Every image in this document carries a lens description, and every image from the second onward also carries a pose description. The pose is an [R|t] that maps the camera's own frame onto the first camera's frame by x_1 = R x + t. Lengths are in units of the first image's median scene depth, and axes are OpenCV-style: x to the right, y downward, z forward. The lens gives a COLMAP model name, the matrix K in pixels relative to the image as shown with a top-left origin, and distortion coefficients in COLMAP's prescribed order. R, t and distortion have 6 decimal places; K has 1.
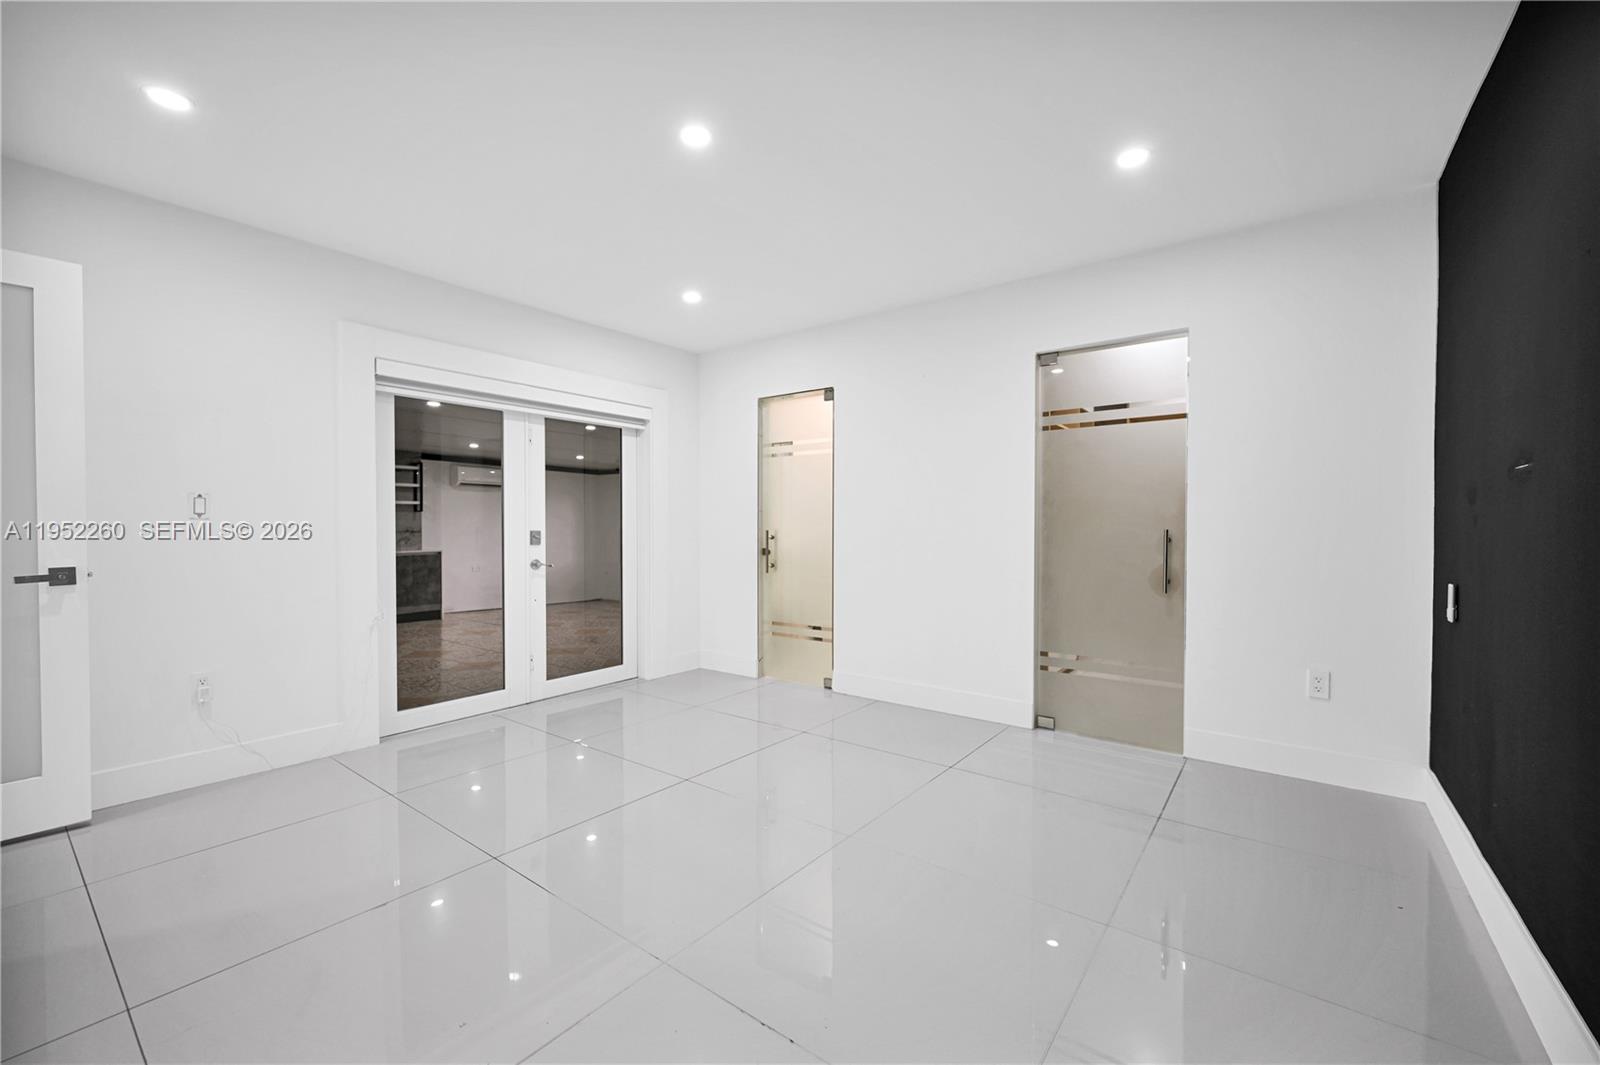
lens RADIAL K [[646.6, 0, 800.0], [0, 646.6, 532.5], [0, 0, 1]] dist [0.001235, 0.000151]
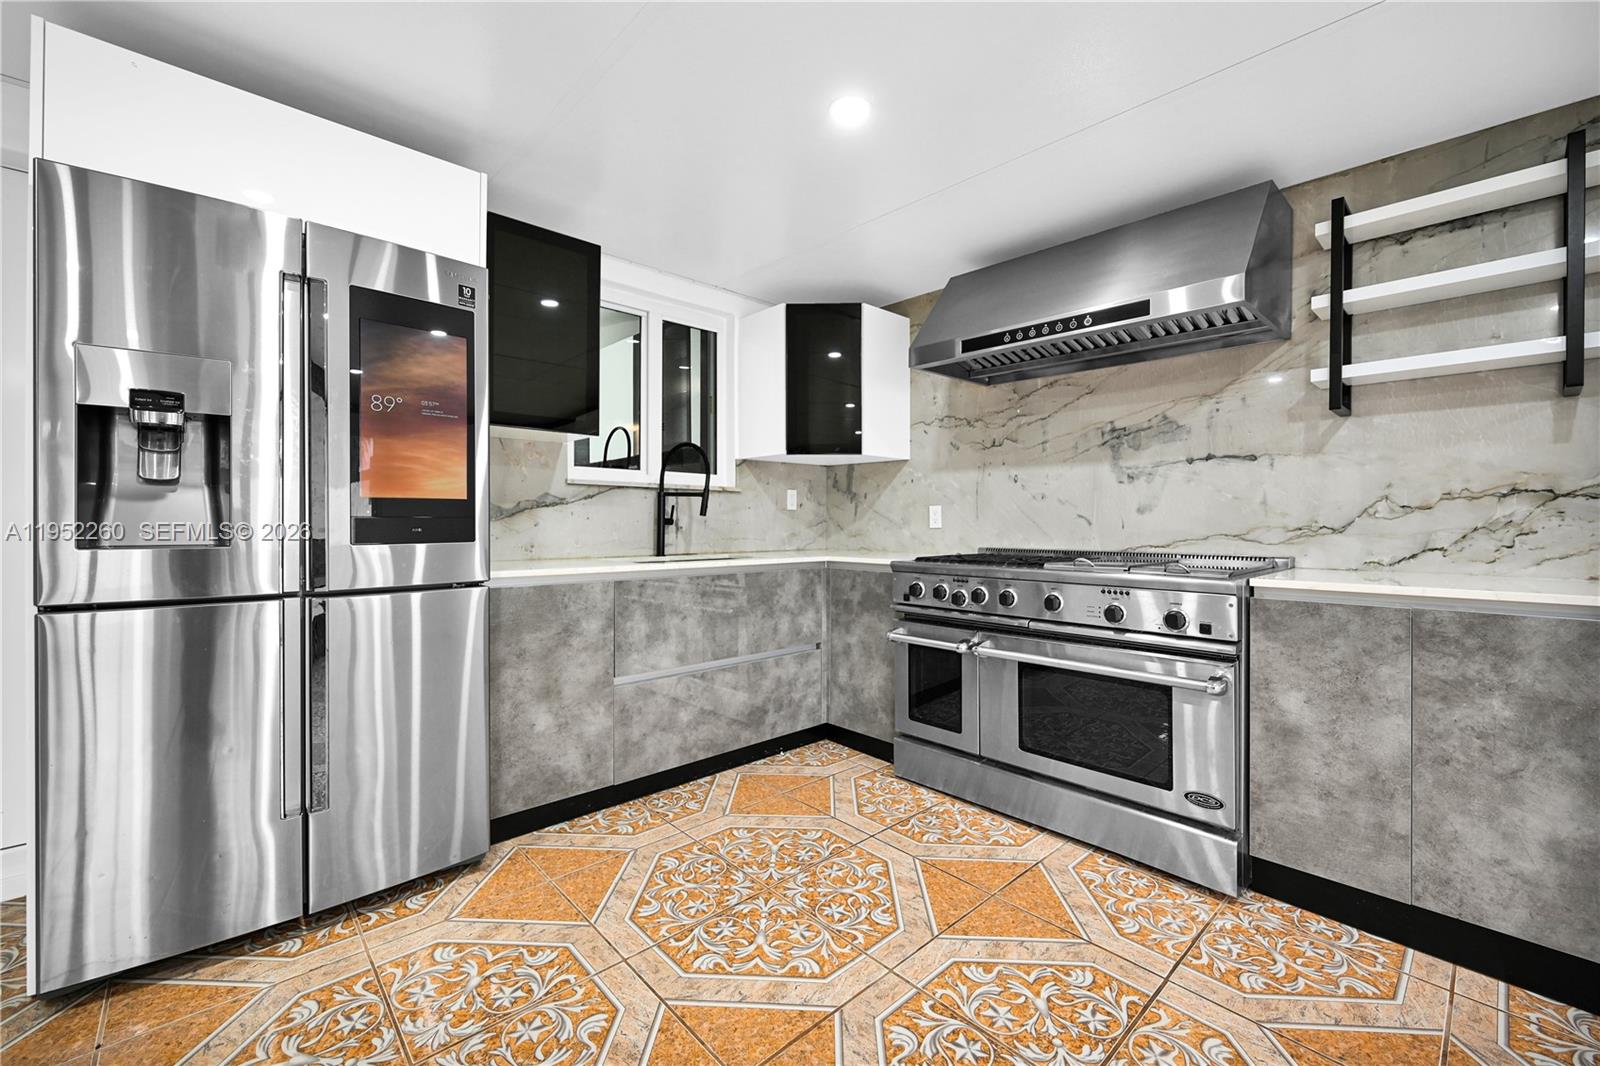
lens RADIAL K [[651.2, 0, 806.2], [0, 651.2, 525.3], [0, 0, 1]] dist [0.000880, 0.000116]
pose [[-0.166793, 0.008126, -0.985958, -0.675191], [-0.013657, 0.999851, 0.010551, 0.018433], [0.985897, 0.015225, -0.166657, 1.538306]]
